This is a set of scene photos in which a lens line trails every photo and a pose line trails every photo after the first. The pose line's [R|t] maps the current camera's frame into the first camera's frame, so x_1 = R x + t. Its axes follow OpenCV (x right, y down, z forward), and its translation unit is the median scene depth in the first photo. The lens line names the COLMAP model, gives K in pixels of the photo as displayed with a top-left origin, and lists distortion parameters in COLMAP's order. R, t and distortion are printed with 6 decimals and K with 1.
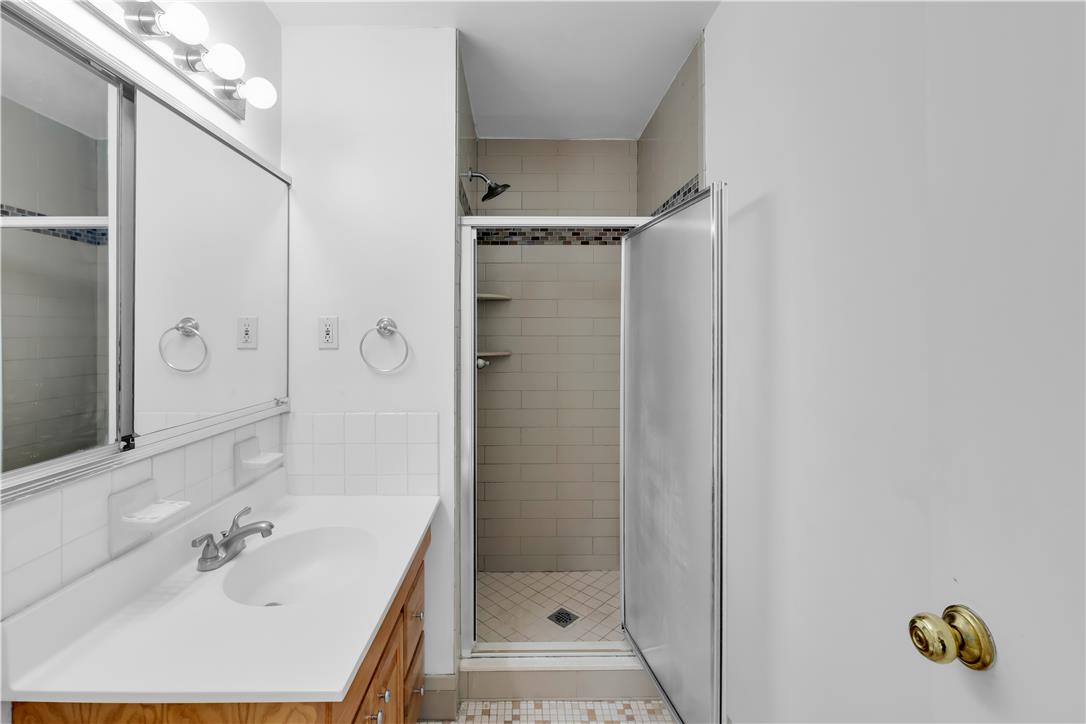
lens RADIAL K [[473.0, 0, 547.1], [0, 473.0, 365.0], [0, 0, 1]] dist [-0.000166, -0.001097]
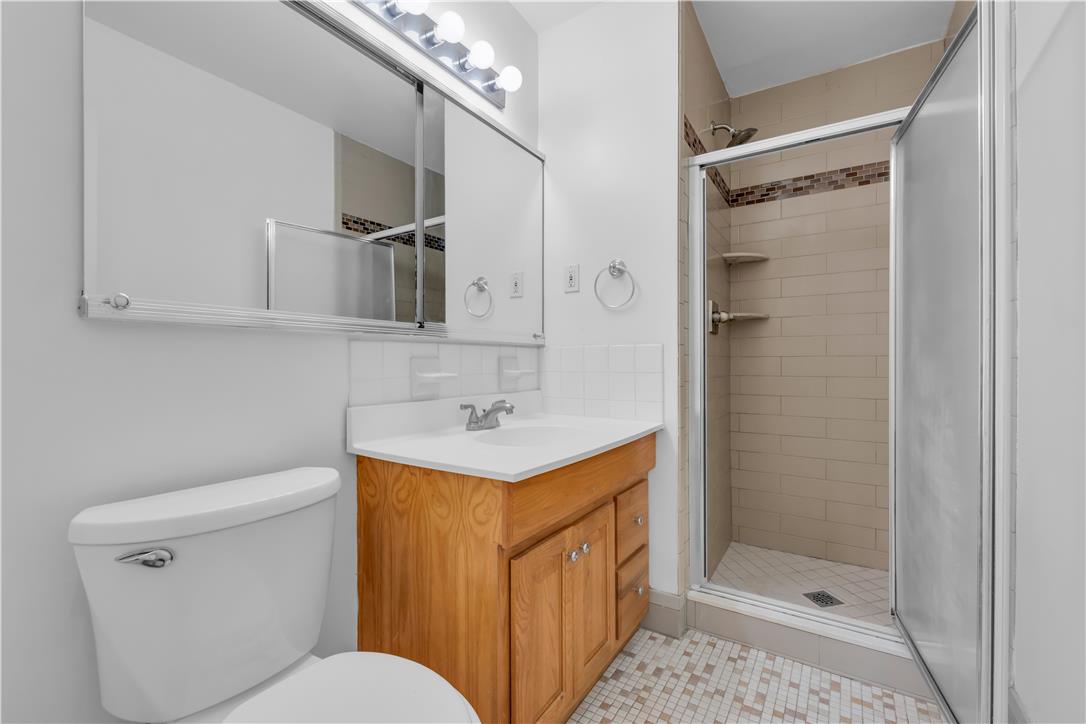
lens RADIAL K [[455.4, 0, 551.2], [0, 455.4, 360.2], [0, 0, 1]] dist [0.000046, -0.000339]
pose [[0.843615, -0.002007, -0.536945, 0.104633], [0.004878, 0.999980, 0.003926, 0.130722], [0.536927, -0.005931, 0.843608, 0.009378]]
